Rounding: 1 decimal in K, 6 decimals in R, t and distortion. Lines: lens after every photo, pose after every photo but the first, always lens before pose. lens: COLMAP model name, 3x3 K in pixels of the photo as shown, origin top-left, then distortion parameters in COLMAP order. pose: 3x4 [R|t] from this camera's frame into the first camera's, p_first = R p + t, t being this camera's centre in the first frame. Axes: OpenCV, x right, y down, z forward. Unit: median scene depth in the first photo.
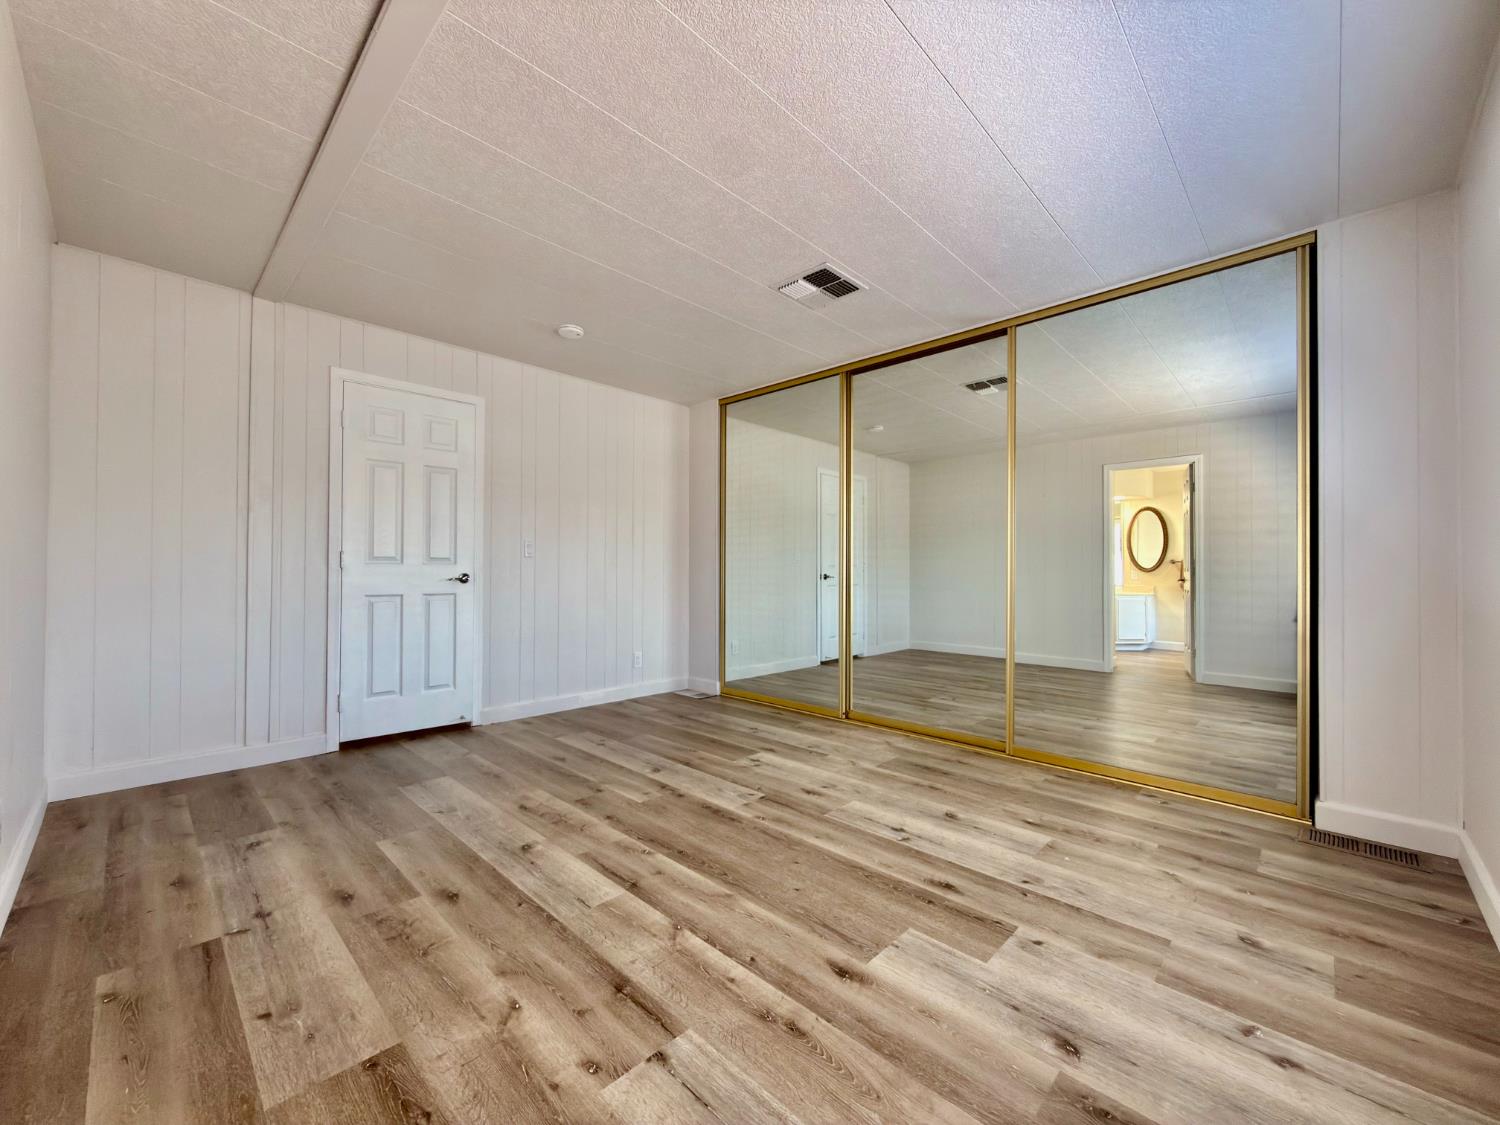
lens RADIAL K [[598.3, 0, 748.0], [0, 598.3, 562.8], [0, 0, 1]] dist [0.003113, -0.000697]
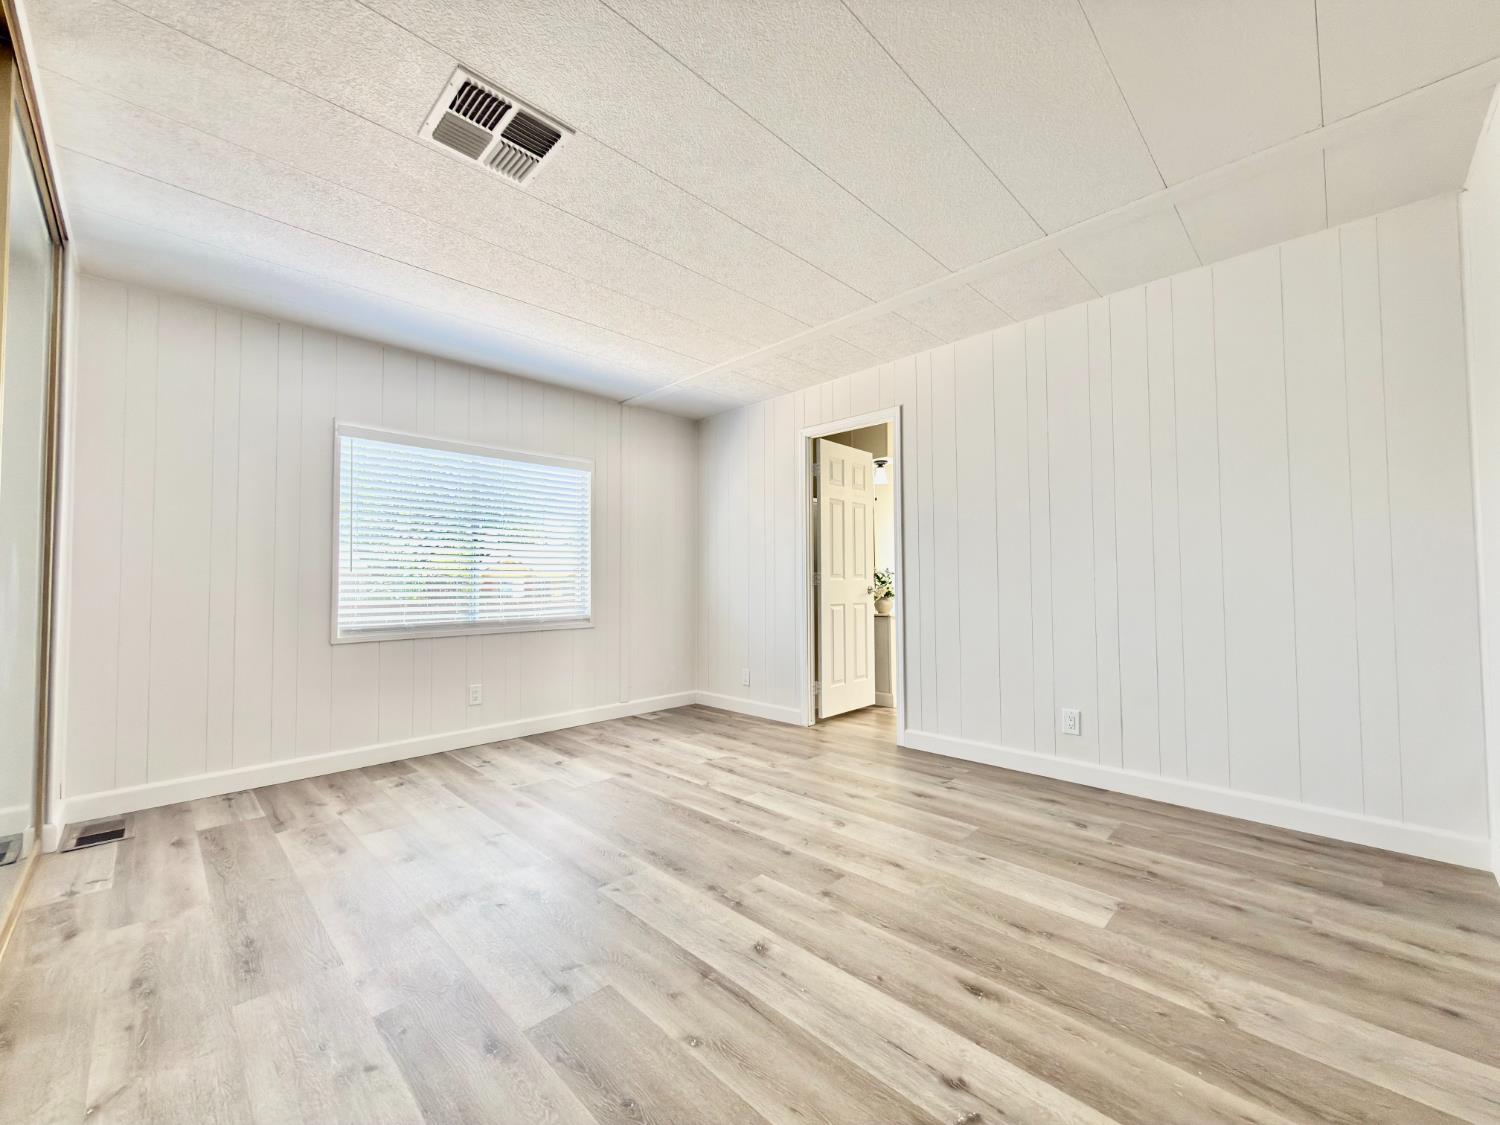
lens RADIAL K [[598.3, 0, 748.0], [0, 598.3, 562.8], [0, 0, 1]] dist [0.003113, -0.000697]
pose [[-0.999873, 0.001405, 0.015906, -0.213749], [0.000580, 0.998657, -0.051802, 0.030487], [-0.015957, -0.051786, -0.998531, 2.222161]]
